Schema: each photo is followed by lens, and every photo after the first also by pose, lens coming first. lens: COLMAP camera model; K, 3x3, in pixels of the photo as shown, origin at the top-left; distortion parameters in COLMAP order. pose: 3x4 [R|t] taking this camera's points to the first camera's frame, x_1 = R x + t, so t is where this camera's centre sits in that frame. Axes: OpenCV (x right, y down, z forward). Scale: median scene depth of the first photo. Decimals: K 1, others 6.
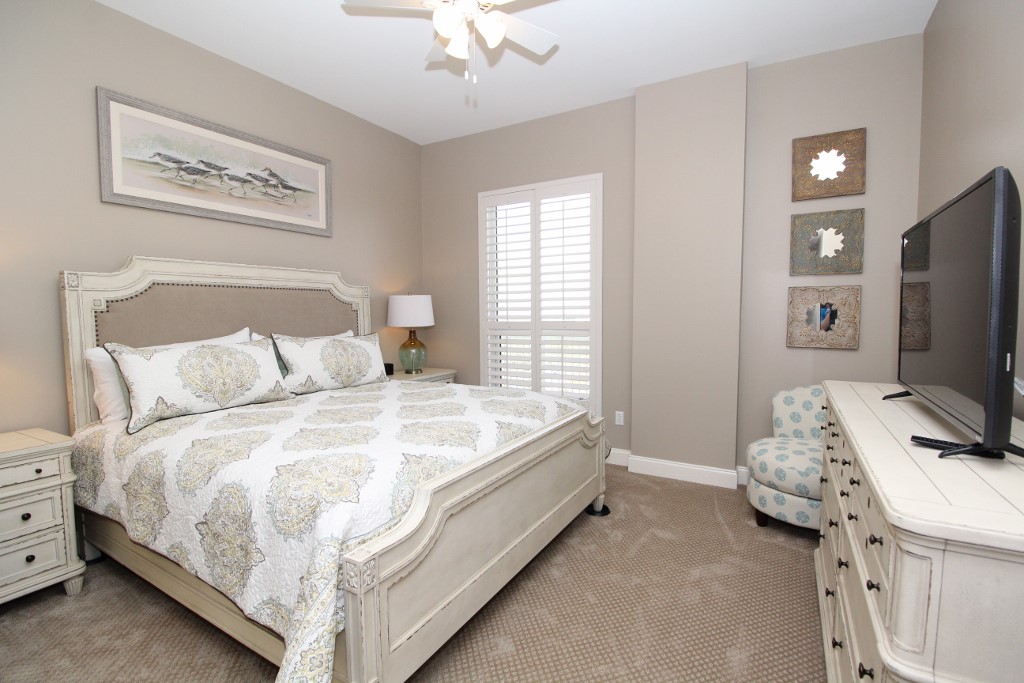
lens RADIAL K [[466.3, 0, 510.0], [0, 466.3, 343.2], [0, 0, 1]] dist [-0.016097, -0.004623]
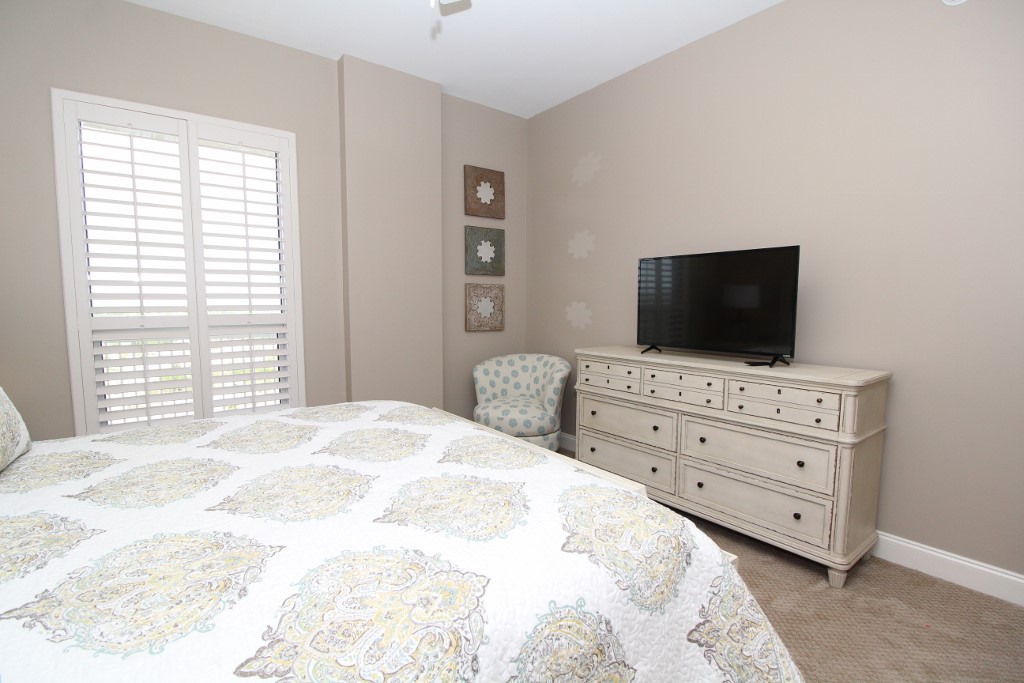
lens RADIAL K [[466.3, 0, 510.0], [0, 466.3, 340.9], [0, 0, 1]] dist [-0.016097, -0.004623]
pose [[0.369039, -0.069565, 0.926807, -0.554372], [0.058130, 0.996970, 0.051685, -0.024928], [-0.927594, 0.034801, 0.371964, 0.443618]]
